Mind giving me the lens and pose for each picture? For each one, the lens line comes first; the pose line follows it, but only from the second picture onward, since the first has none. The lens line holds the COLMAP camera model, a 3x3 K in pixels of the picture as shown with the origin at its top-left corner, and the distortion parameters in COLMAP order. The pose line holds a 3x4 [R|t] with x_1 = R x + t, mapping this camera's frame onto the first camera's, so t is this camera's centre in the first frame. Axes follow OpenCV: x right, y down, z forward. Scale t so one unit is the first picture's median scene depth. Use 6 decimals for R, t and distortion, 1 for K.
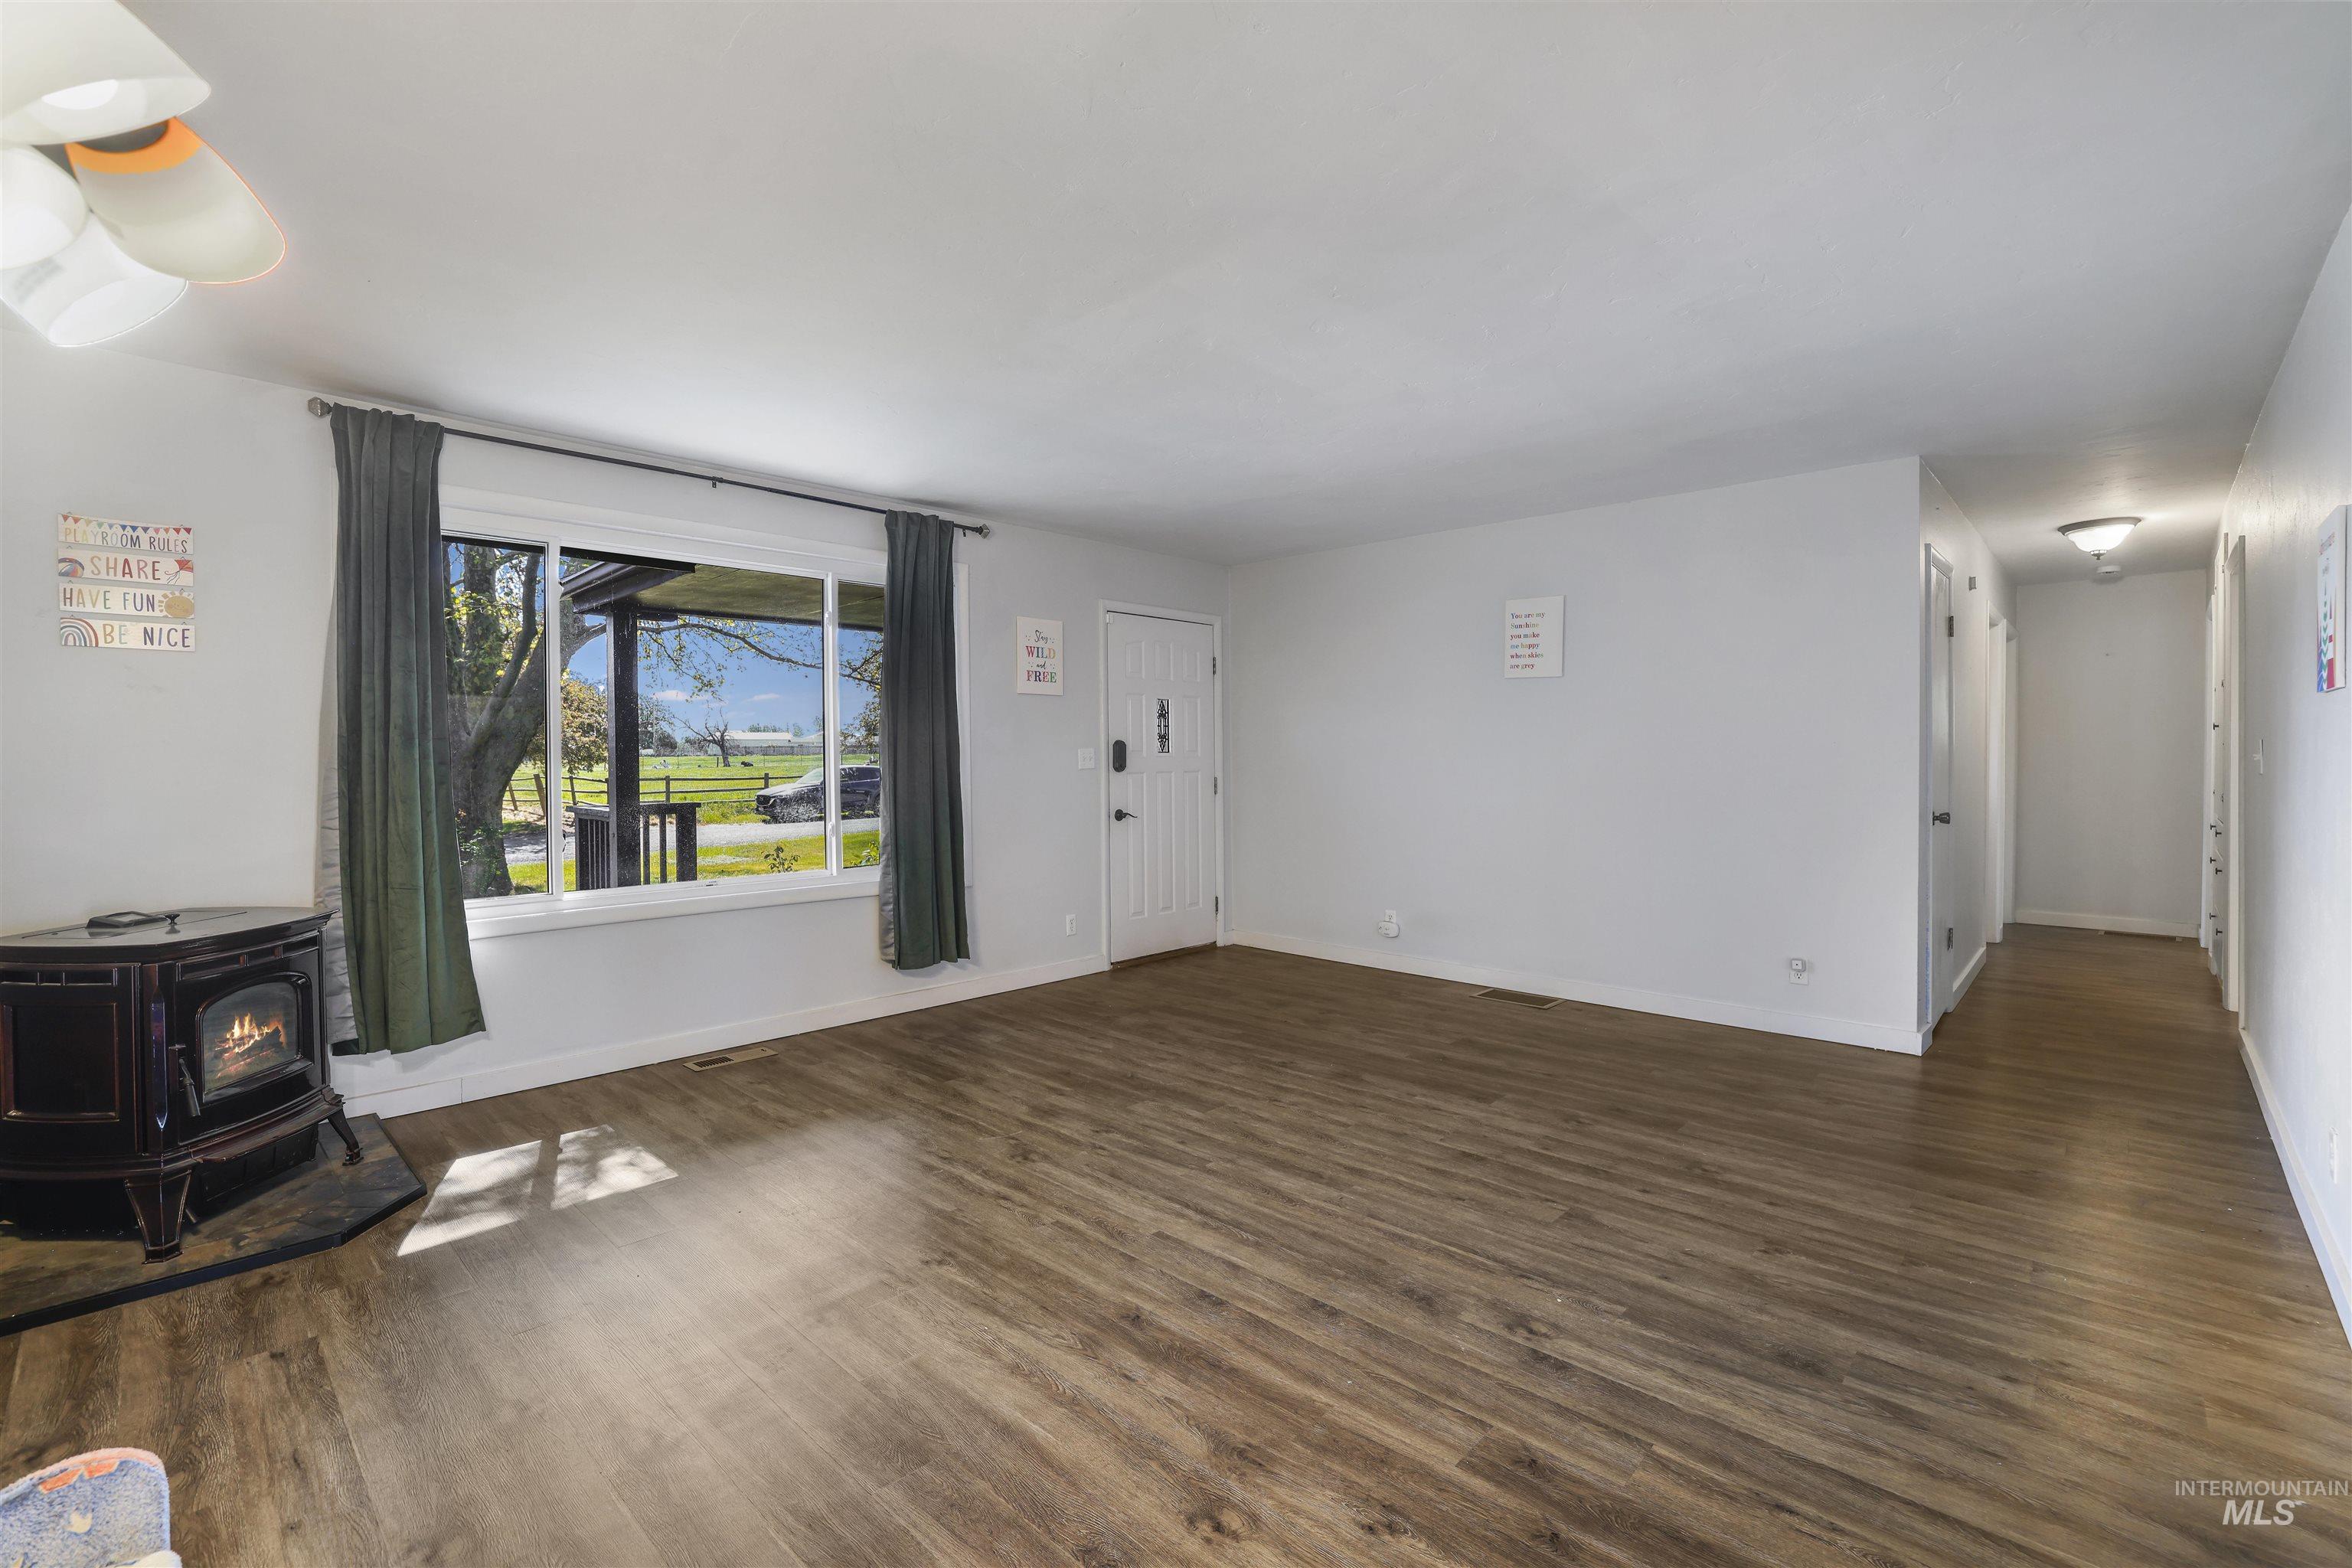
lens RADIAL K [[1062.8, 0, 1168.6], [0, 1062.8, 774.4], [0, 0, 1]] dist [-0.035808, 0.009962]
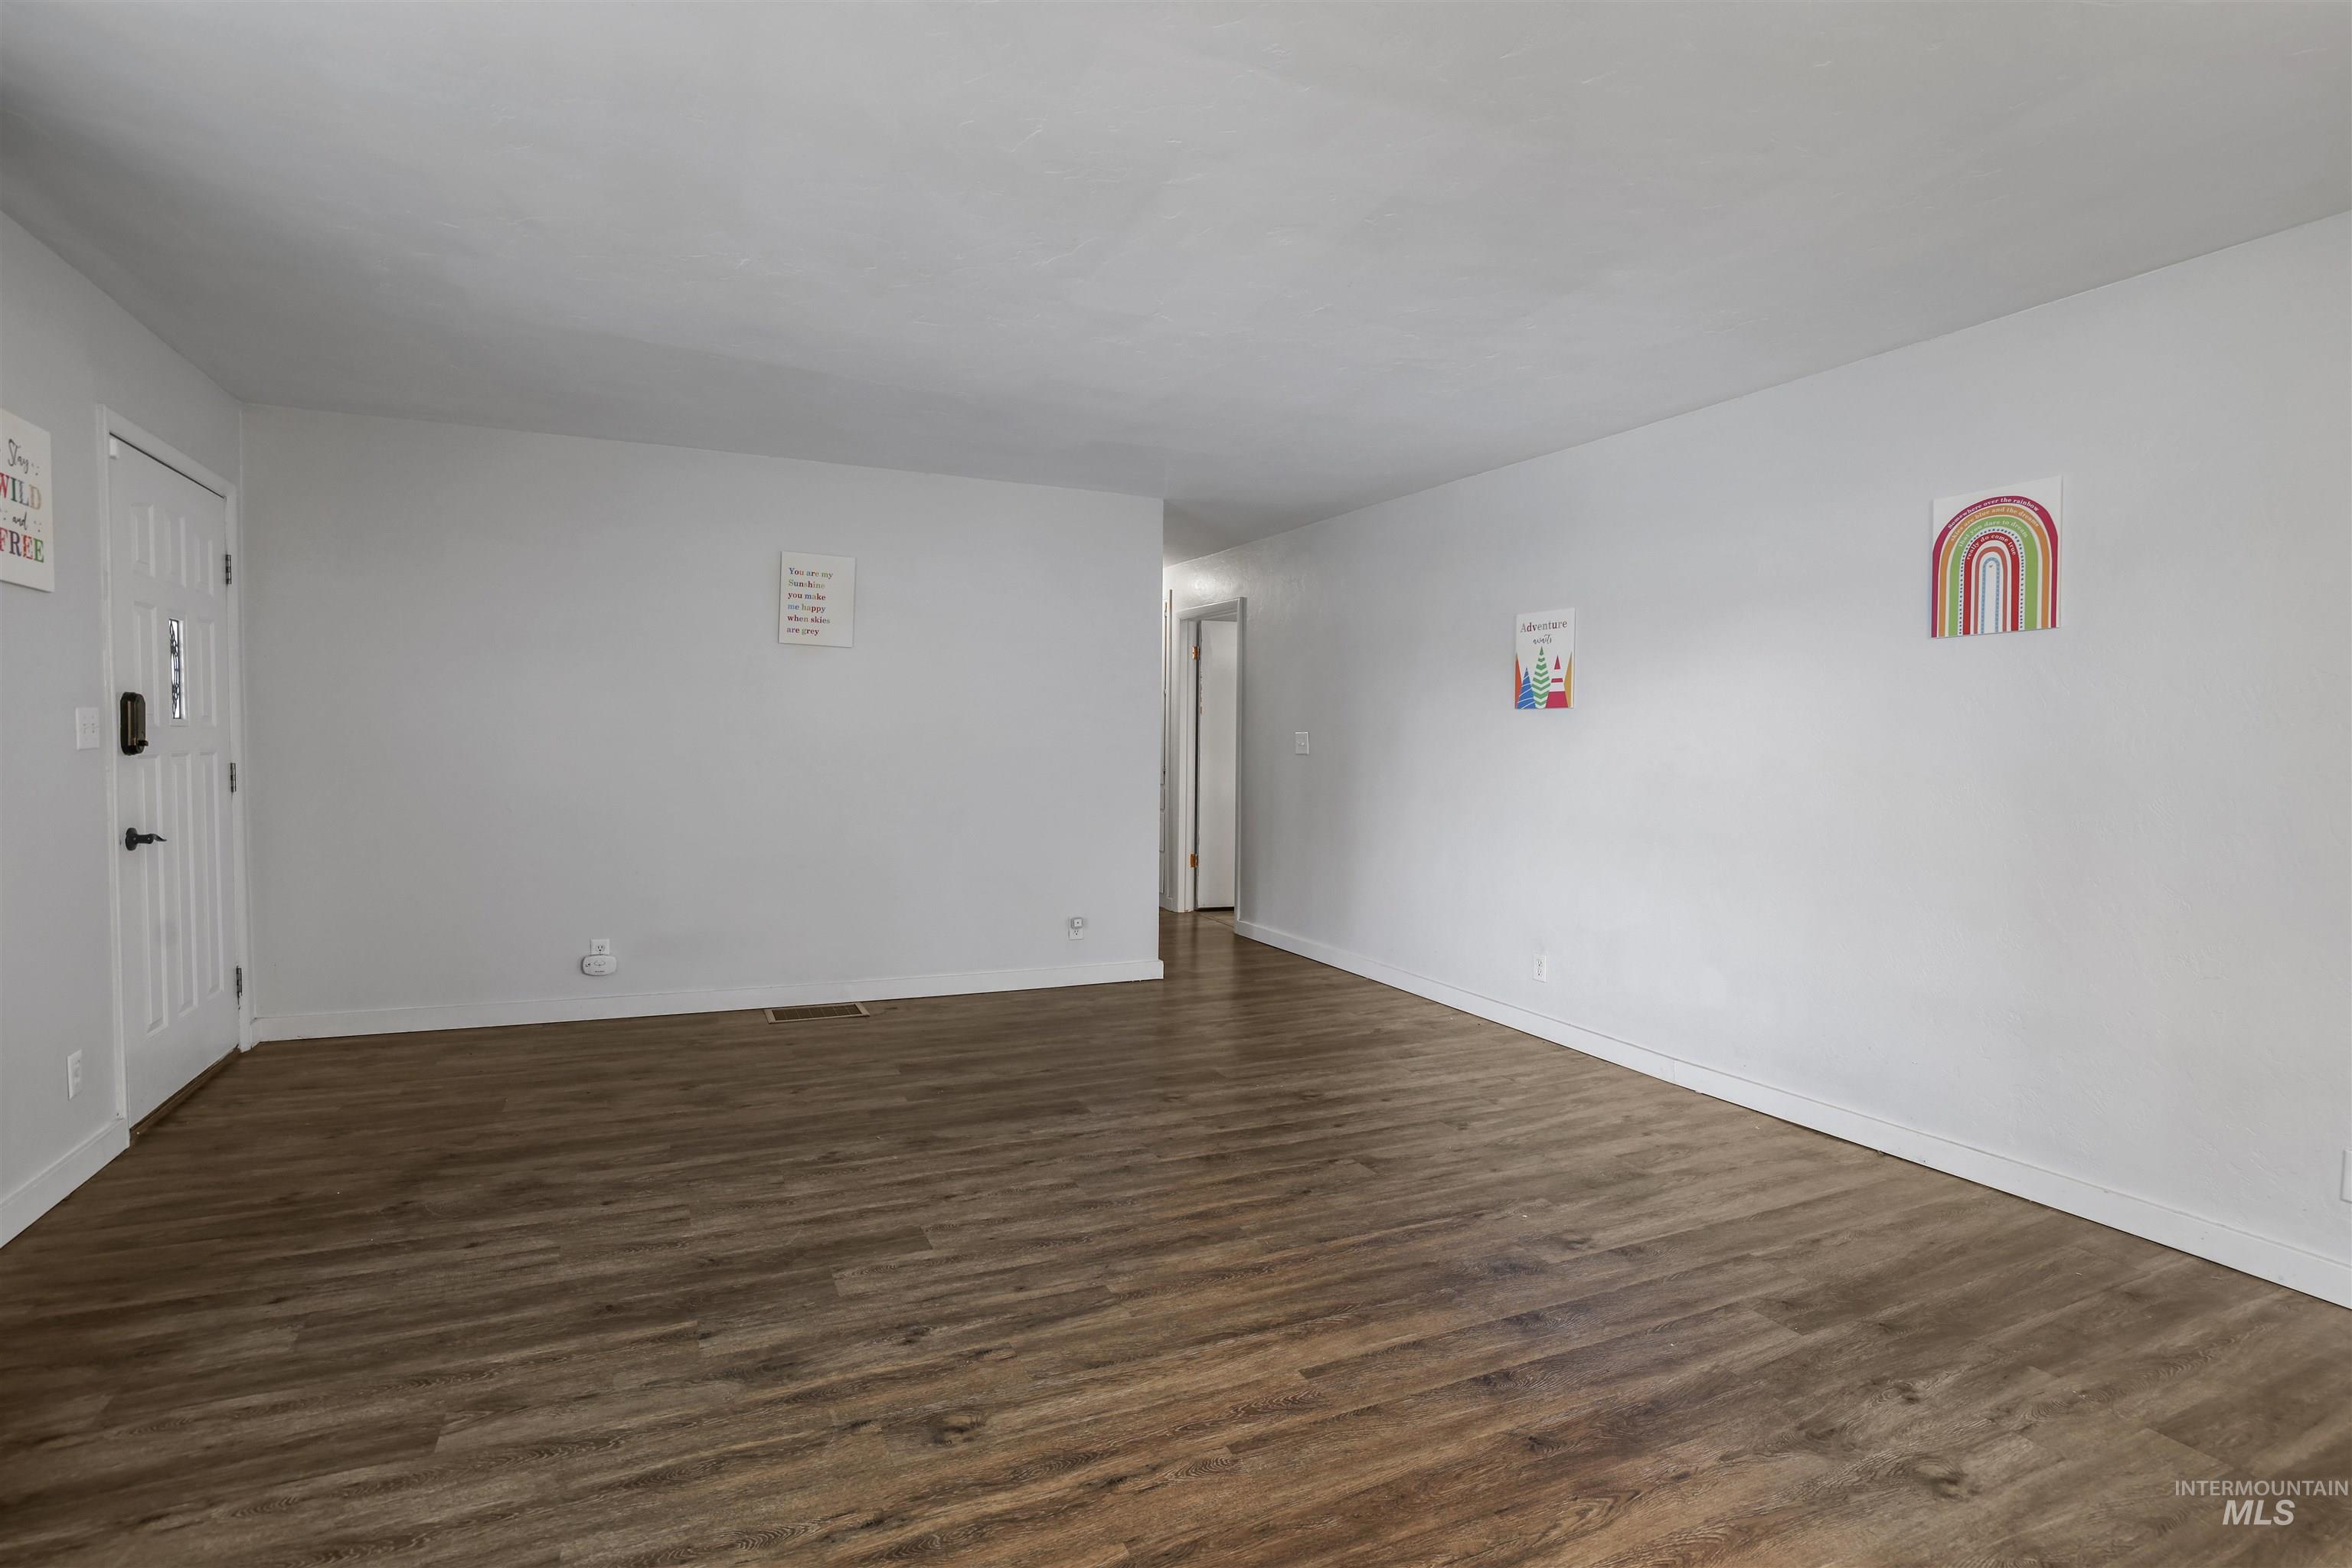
lens RADIAL K [[1062.8, 0, 1167.9], [0, 1062.8, 765.6], [0, 0, 1]] dist [-0.035808, 0.009962]
pose [[0.383179, -0.011672, 0.923600, -0.600480], [0.001824, 0.999928, 0.011880, -0.002942], [-0.923672, -0.002867, 0.383173, 0.666276]]
